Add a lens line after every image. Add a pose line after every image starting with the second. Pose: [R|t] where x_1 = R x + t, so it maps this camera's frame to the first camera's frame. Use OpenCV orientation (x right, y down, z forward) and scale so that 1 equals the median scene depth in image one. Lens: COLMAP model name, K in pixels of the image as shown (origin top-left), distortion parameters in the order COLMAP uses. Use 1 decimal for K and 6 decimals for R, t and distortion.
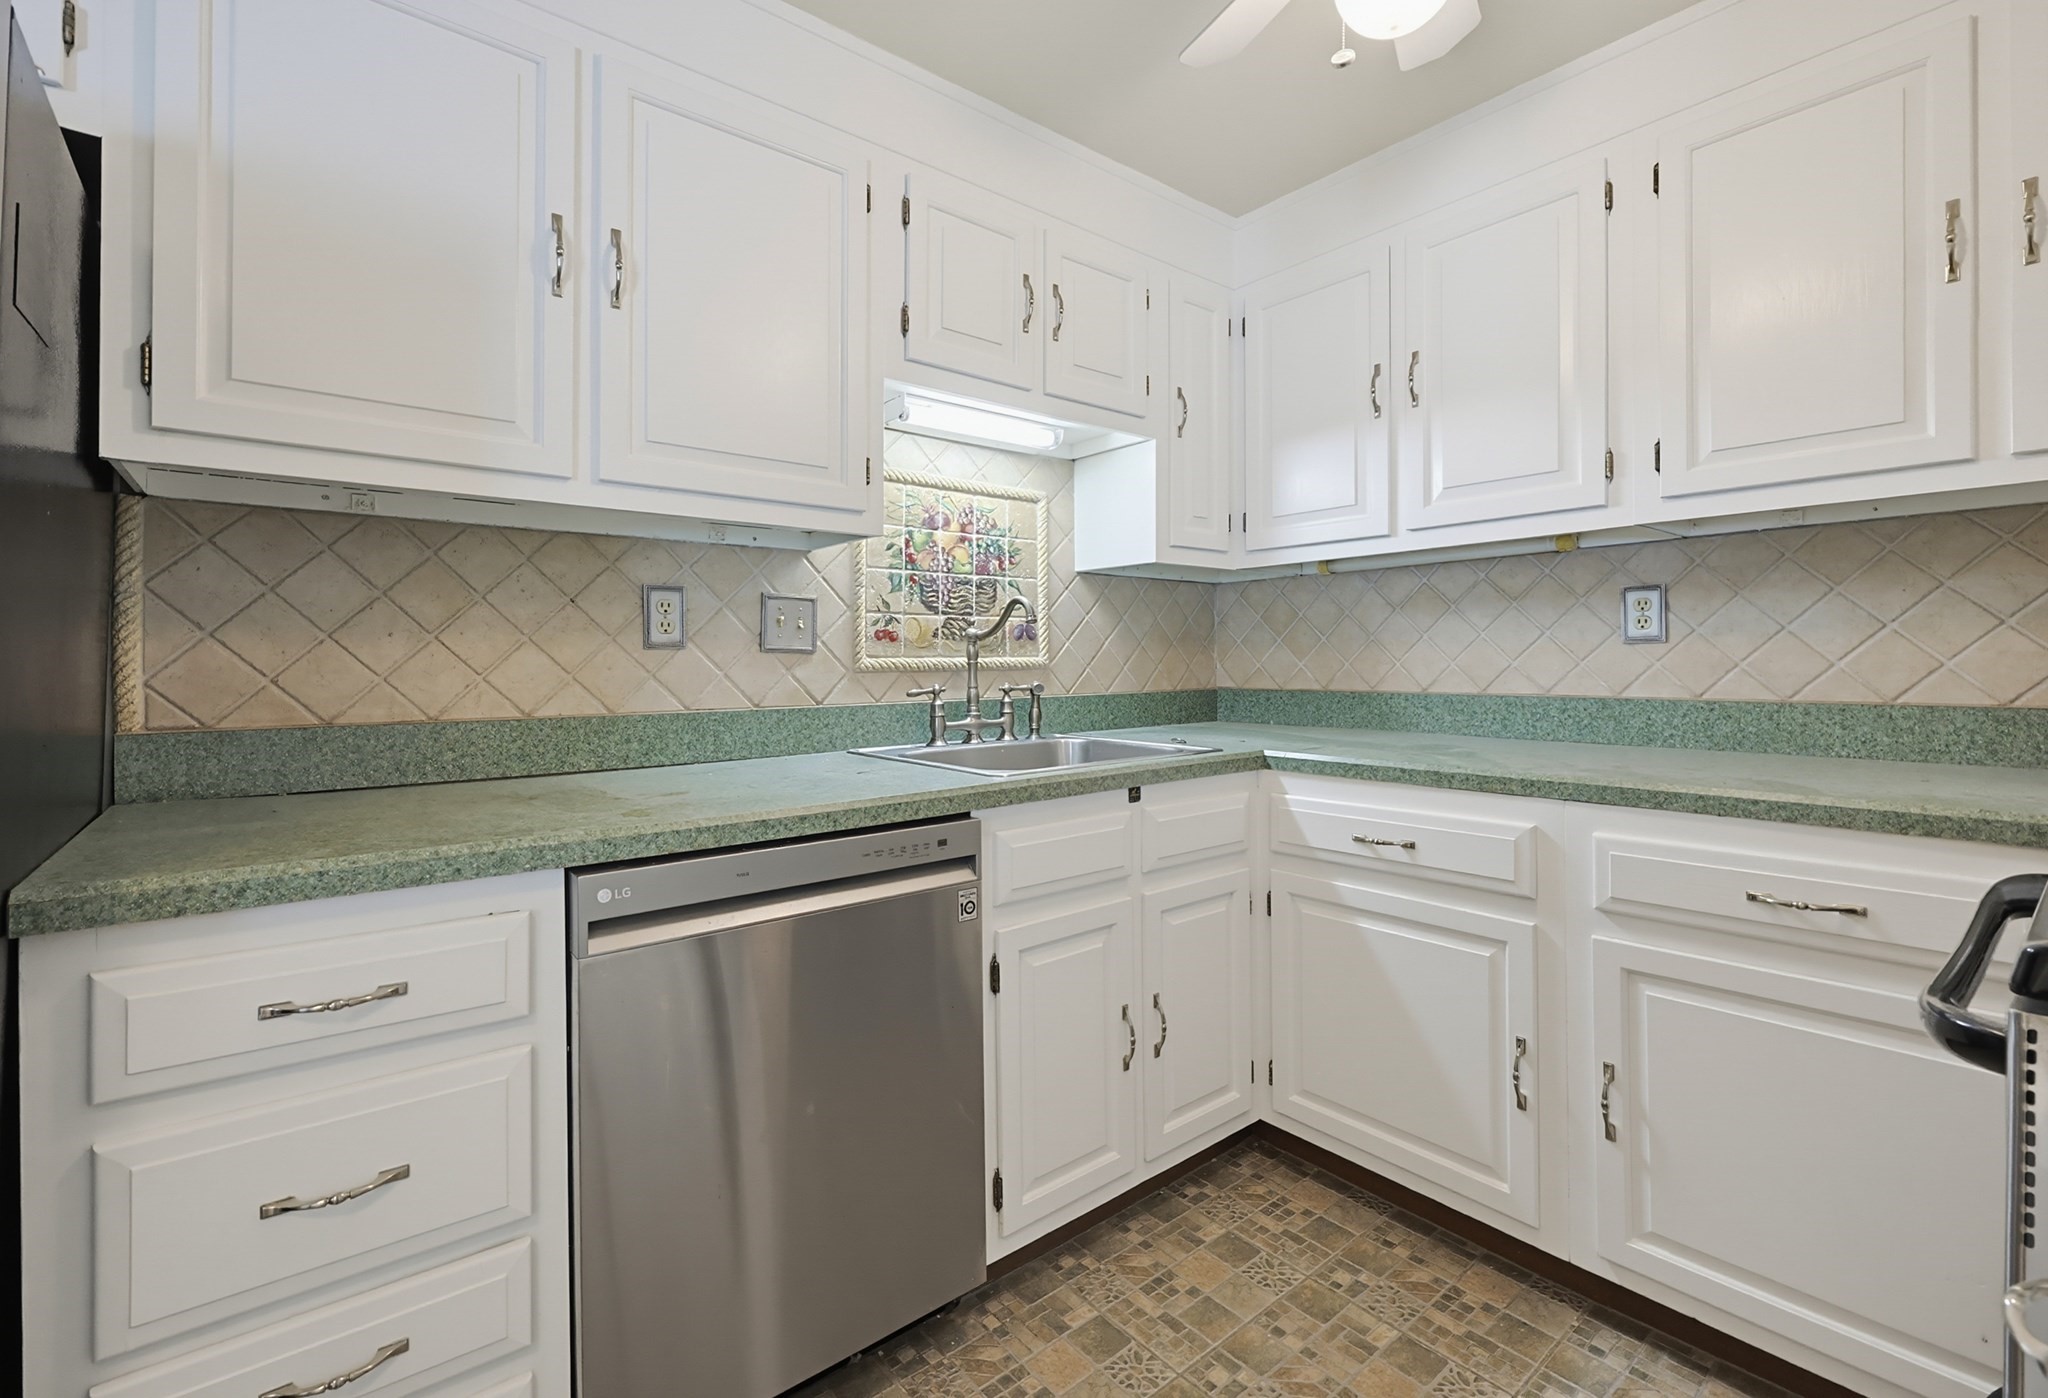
lens RADIAL K [[904.1, 0, 1025.8], [0, 904.1, 653.1], [0, 0, 1]] dist [0.000338, 0.000134]
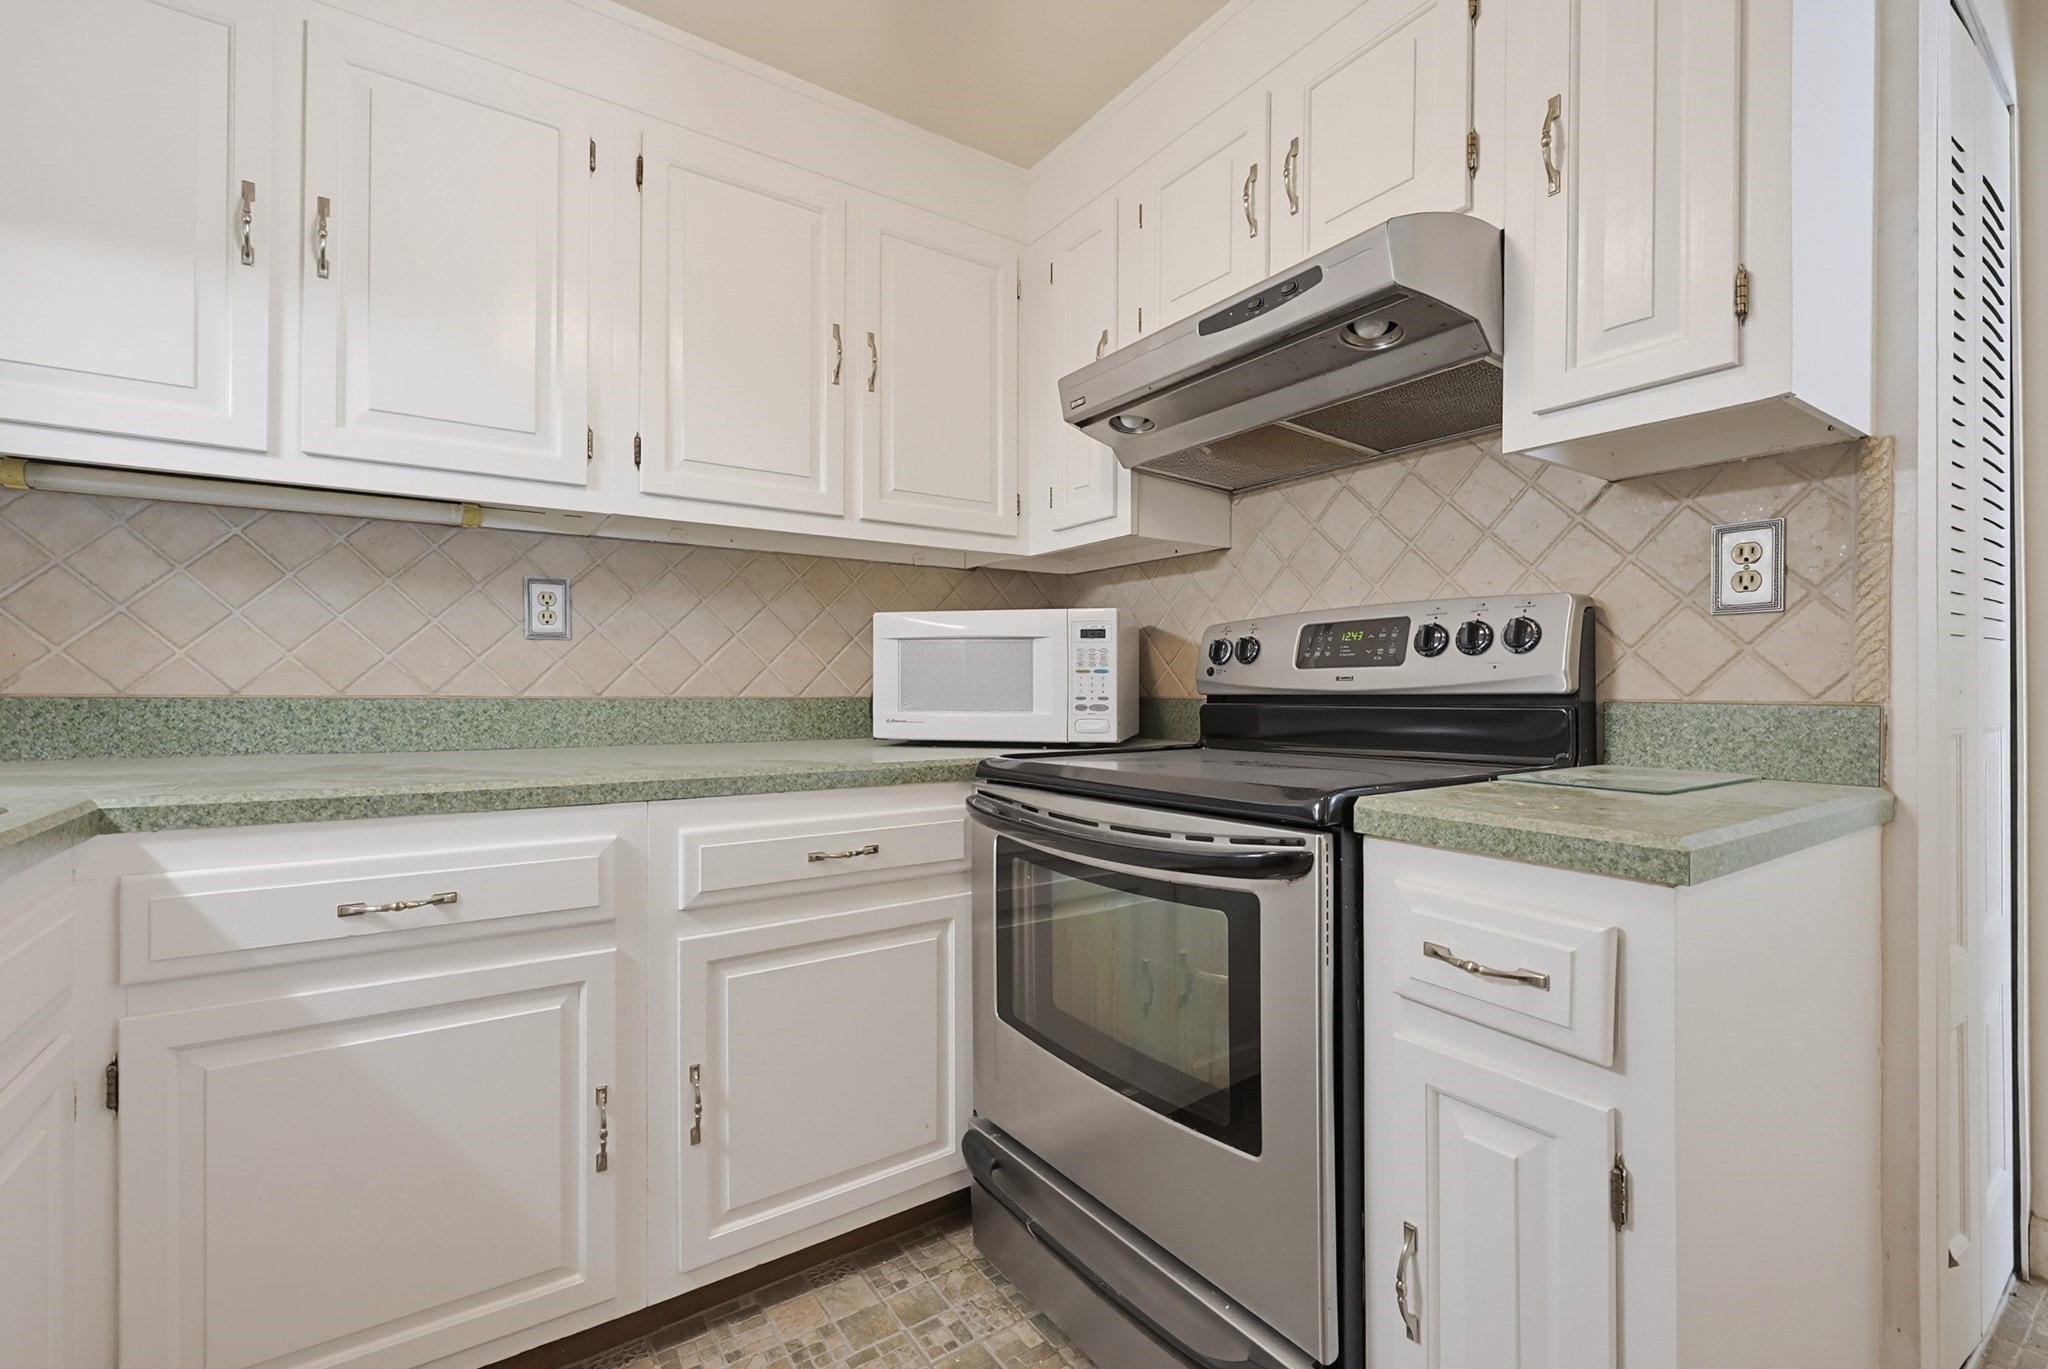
lens RADIAL K [[893.2, 0, 1024.0], [0, 893.2, 684.5], [0, 0, 1]] dist [0.007643, 0.000037]
pose [[0.091307, 0.010547, 0.995767, -0.218960], [-0.018447, 0.999790, -0.008898, 0.037668], [-0.995652, -0.017557, 0.091483, 0.442004]]
